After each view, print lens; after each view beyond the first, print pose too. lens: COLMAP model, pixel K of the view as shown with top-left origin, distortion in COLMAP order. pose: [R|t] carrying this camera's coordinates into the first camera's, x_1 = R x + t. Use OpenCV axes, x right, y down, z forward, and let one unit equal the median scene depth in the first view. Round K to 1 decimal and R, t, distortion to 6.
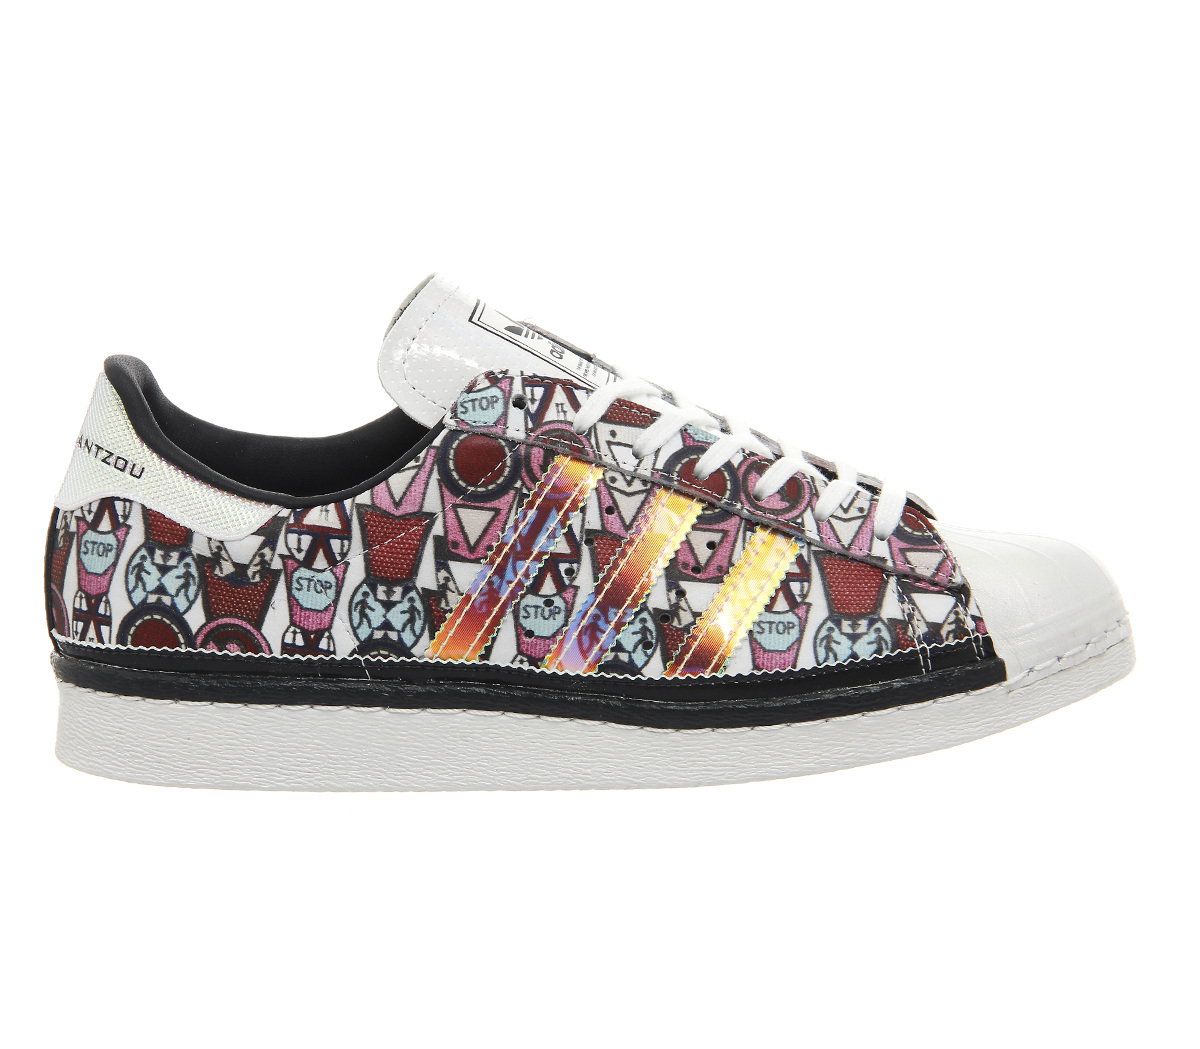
lens RADIAL K [[4970.2, 0, 600.0], [0, 4970.2, 524.5], [0, 0, 1]] dist [0.738751, -0.916813]
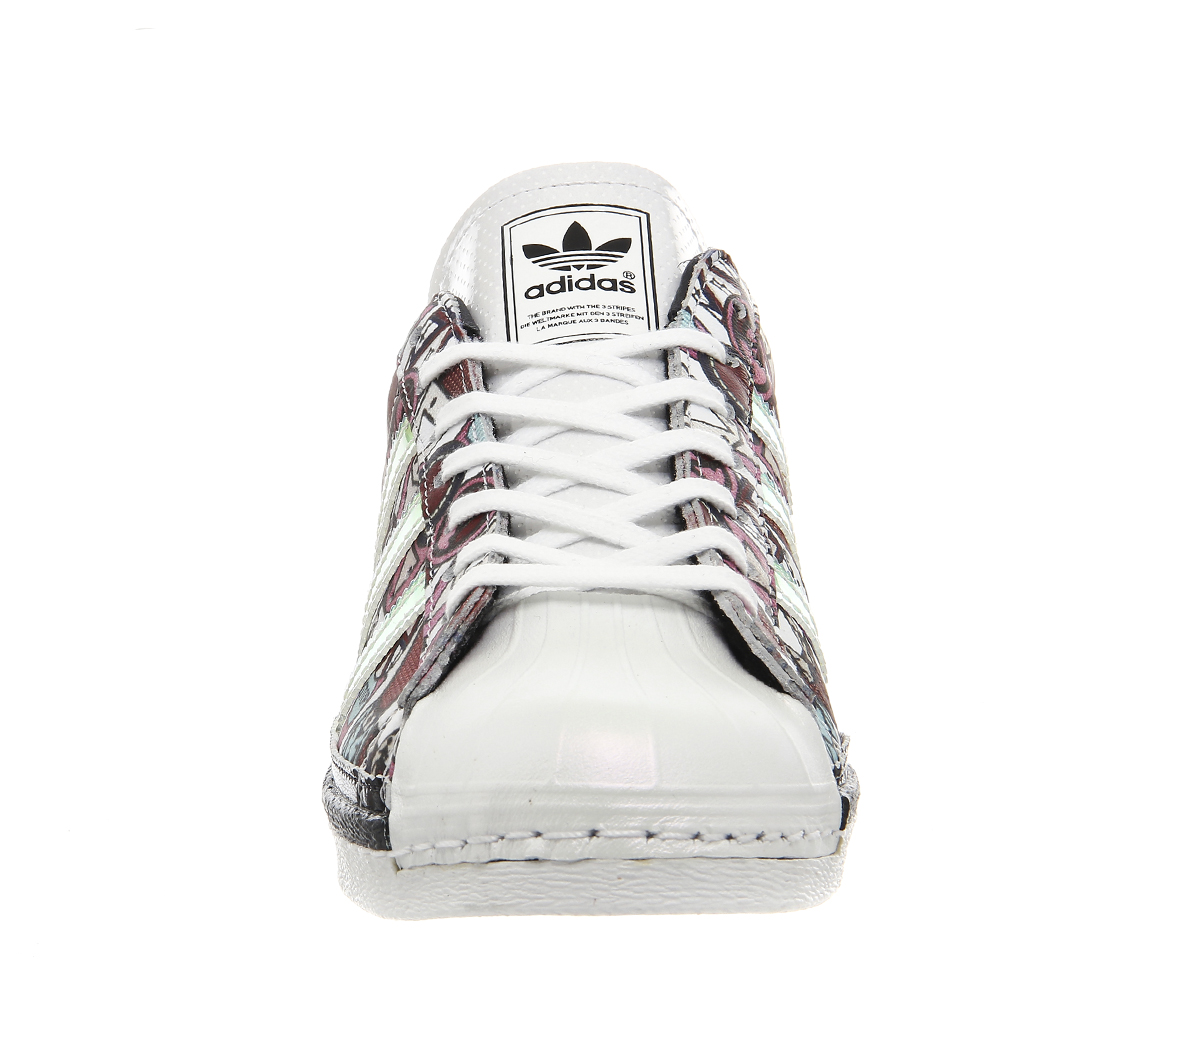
lens RADIAL K [[6438.6, 0, 600.0], [0, 6438.6, 524.5], [0, 0, 1]] dist [0.159706, -0.209458]
pose [[0.017467, 0.224909, -0.974223, 0.974555], [-0.101862, 0.969702, 0.222039, -0.223116], [0.994645, 0.095358, 0.039848, 0.991132]]
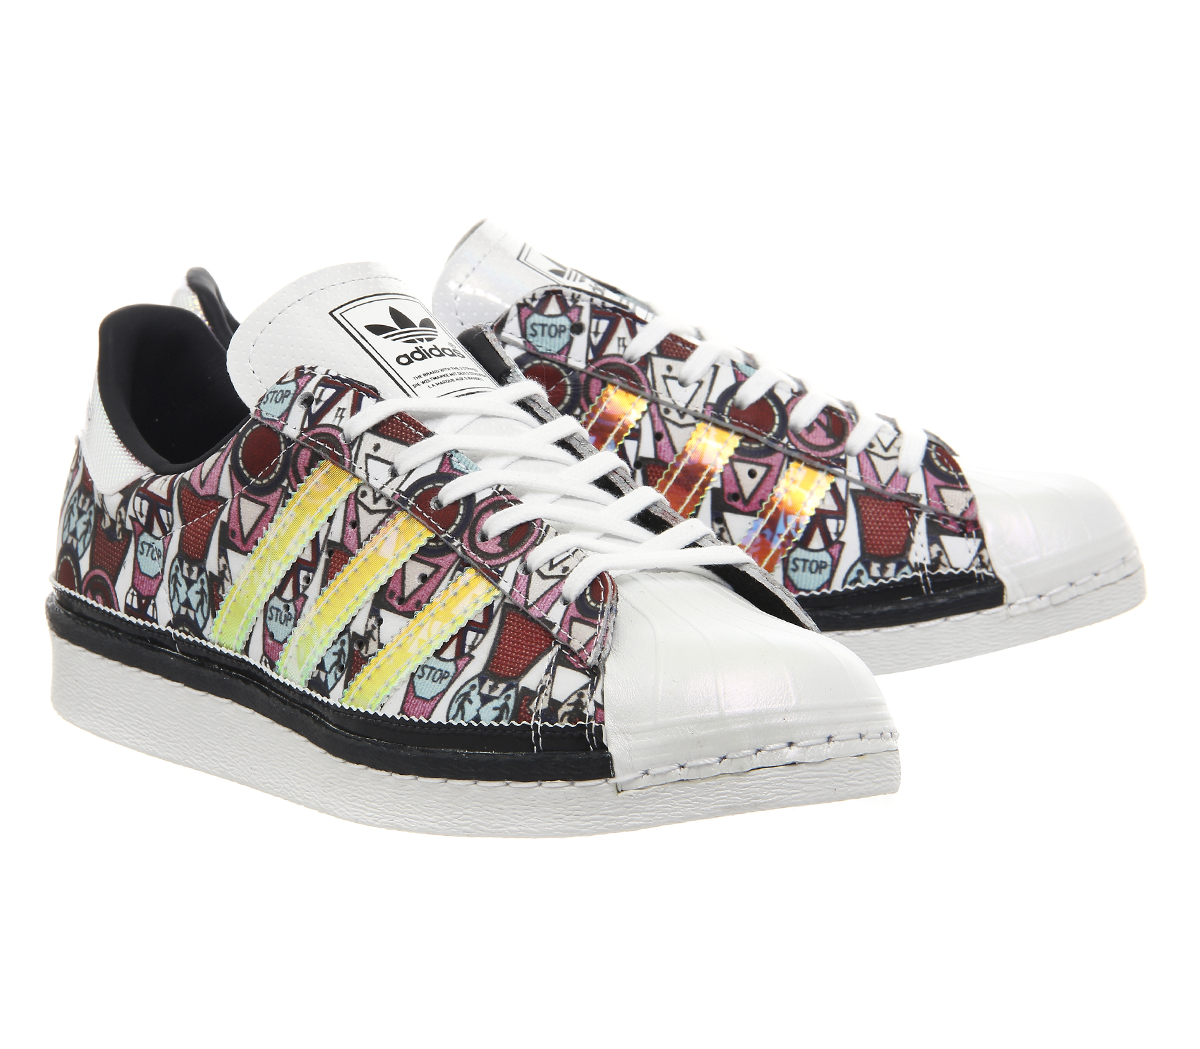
lens RADIAL K [[4970.2, 0, 600.0], [0, 4970.2, 524.5], [0, 0, 1]] dist [0.738751, -0.916813]
pose [[0.676648, 0.158703, -0.719000, 0.728890], [-0.140286, 0.986395, 0.085701, -0.092416], [0.722819, 0.042876, 0.689706, 0.369050]]
